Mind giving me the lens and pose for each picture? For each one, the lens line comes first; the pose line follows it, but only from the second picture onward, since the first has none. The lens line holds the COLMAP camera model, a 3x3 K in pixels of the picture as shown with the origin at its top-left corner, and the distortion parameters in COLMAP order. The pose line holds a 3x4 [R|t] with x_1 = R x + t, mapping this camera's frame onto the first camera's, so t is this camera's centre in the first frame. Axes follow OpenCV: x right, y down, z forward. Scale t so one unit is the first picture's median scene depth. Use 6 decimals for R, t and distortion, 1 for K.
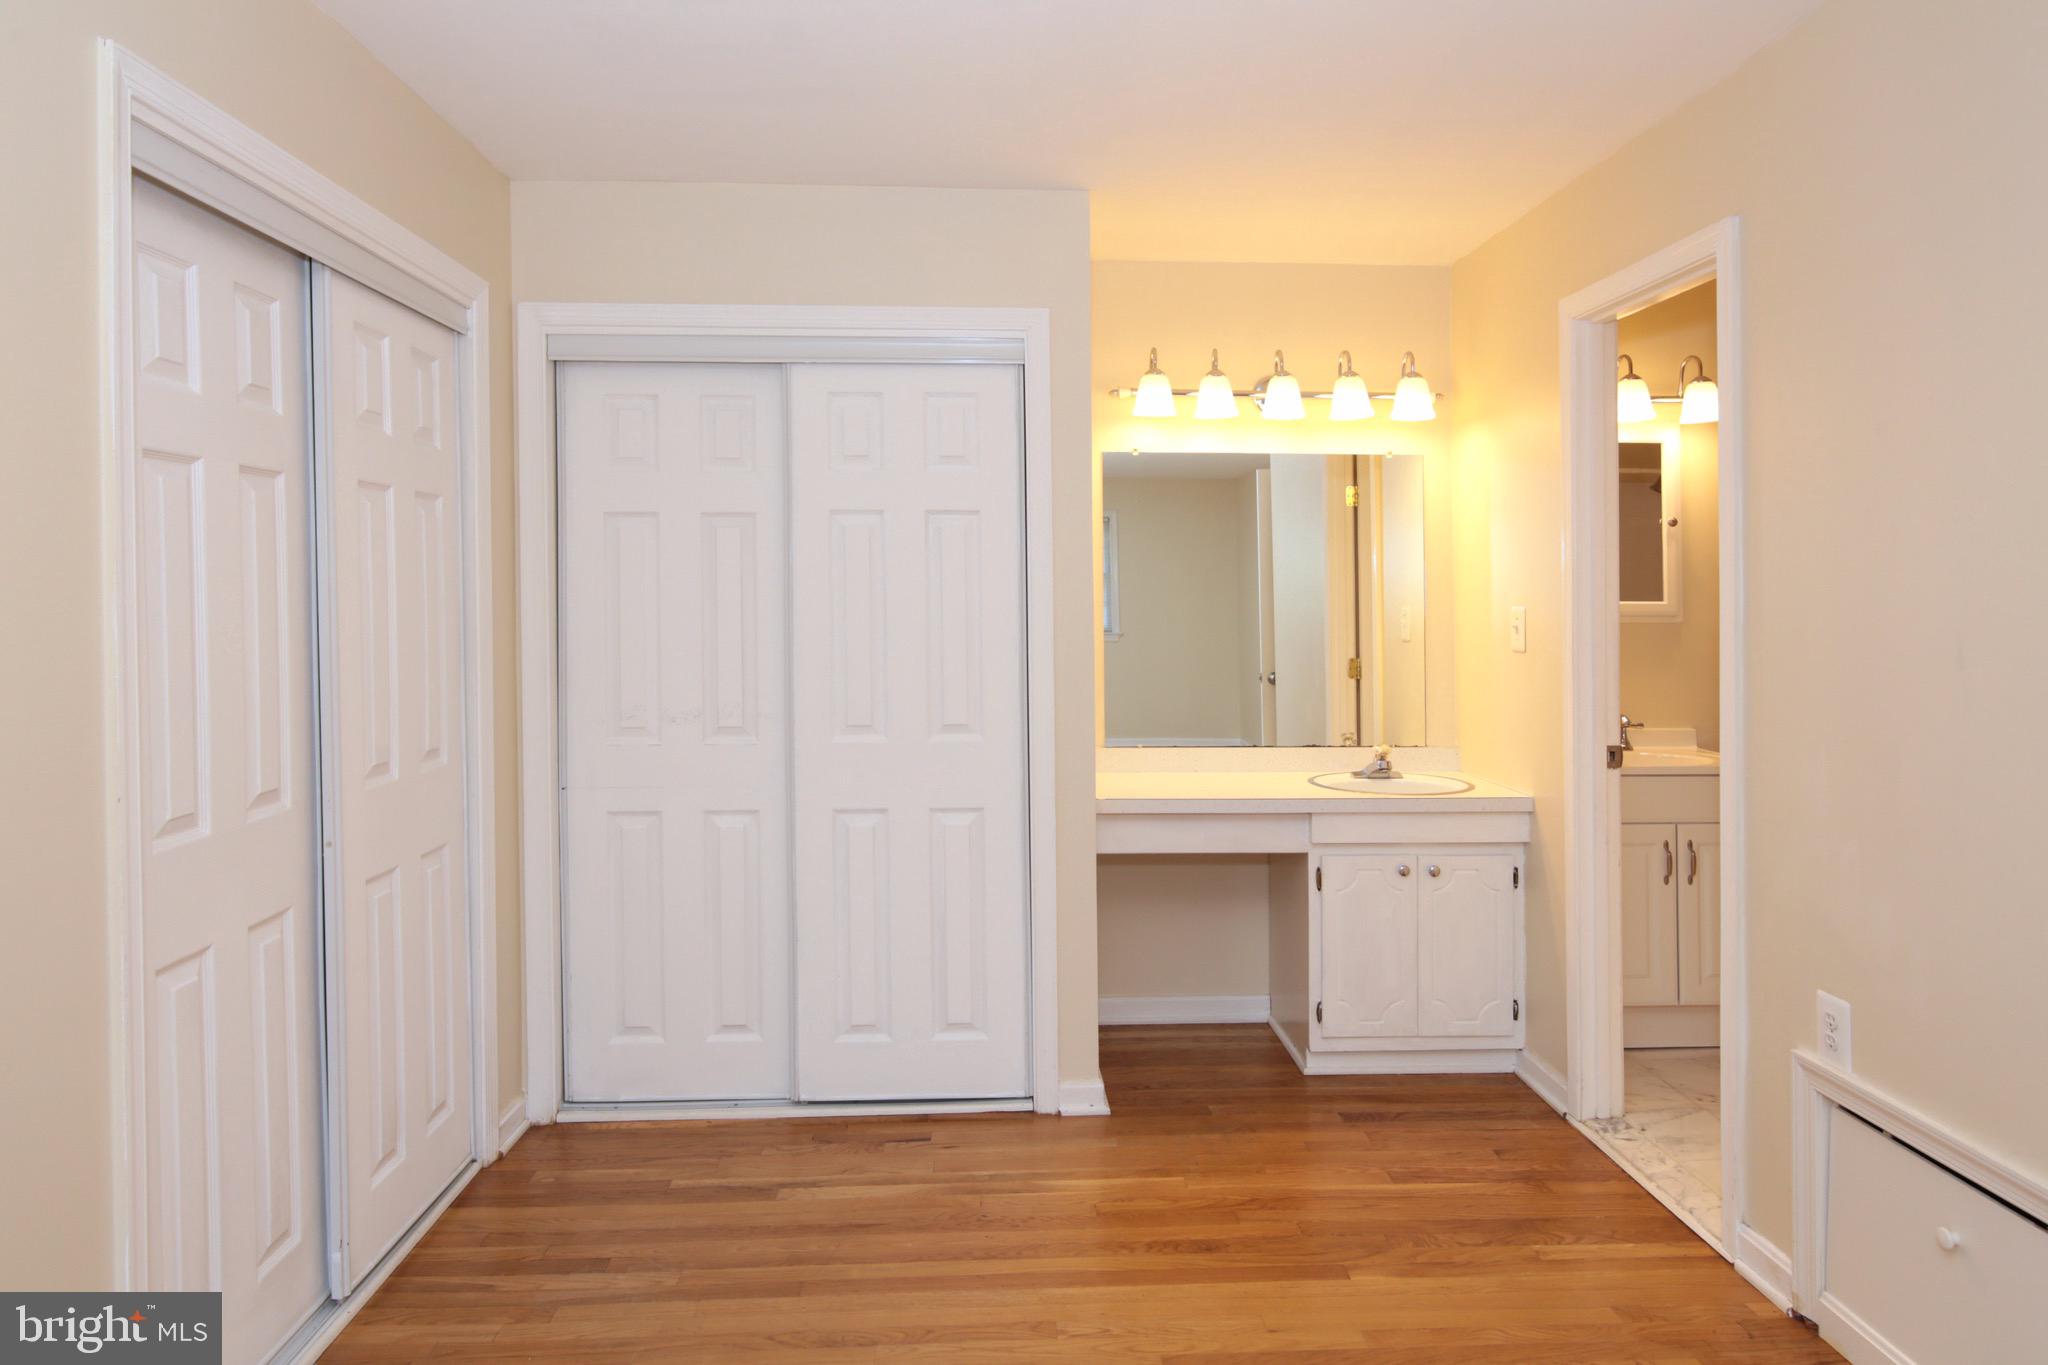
lens RADIAL K [[1259.0, 0, 1025.9], [0, 1259.0, 571.1], [0, 0, 1]] dist [0.000062, 0.000367]
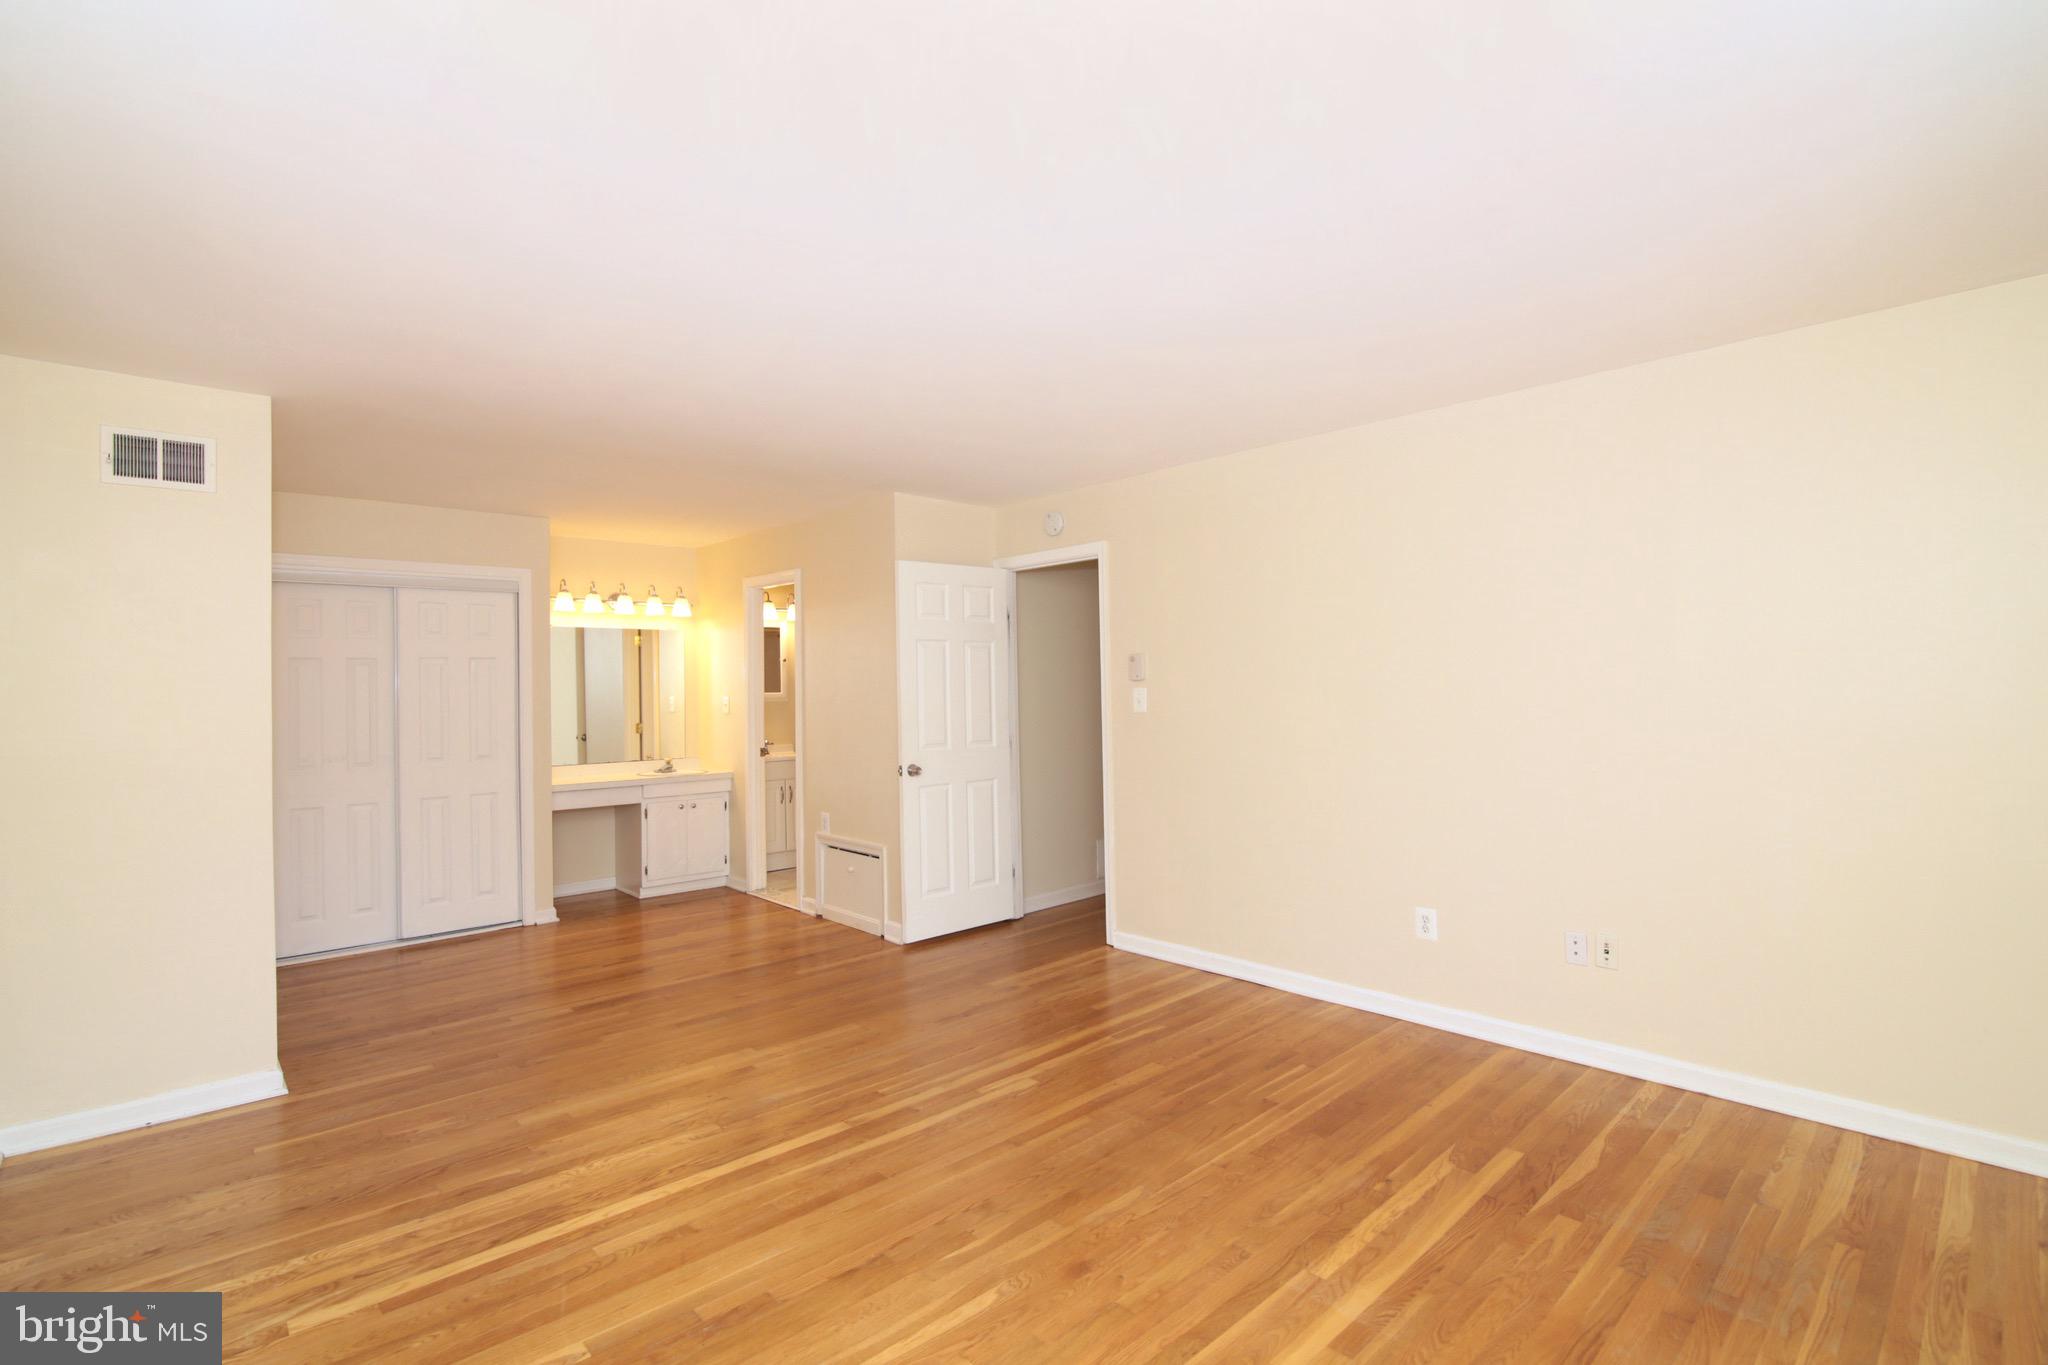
lens RADIAL K [[971.6, 0, 1021.1], [0, 971.6, 675.2], [0, 0, 1]] dist [-0.023190, 0.000478]
pose [[0.761921, -0.007004, 0.647632, -0.406141], [-0.002400, 0.999904, 0.013637, -0.040611], [-0.647665, -0.011944, 0.761831, -0.836011]]
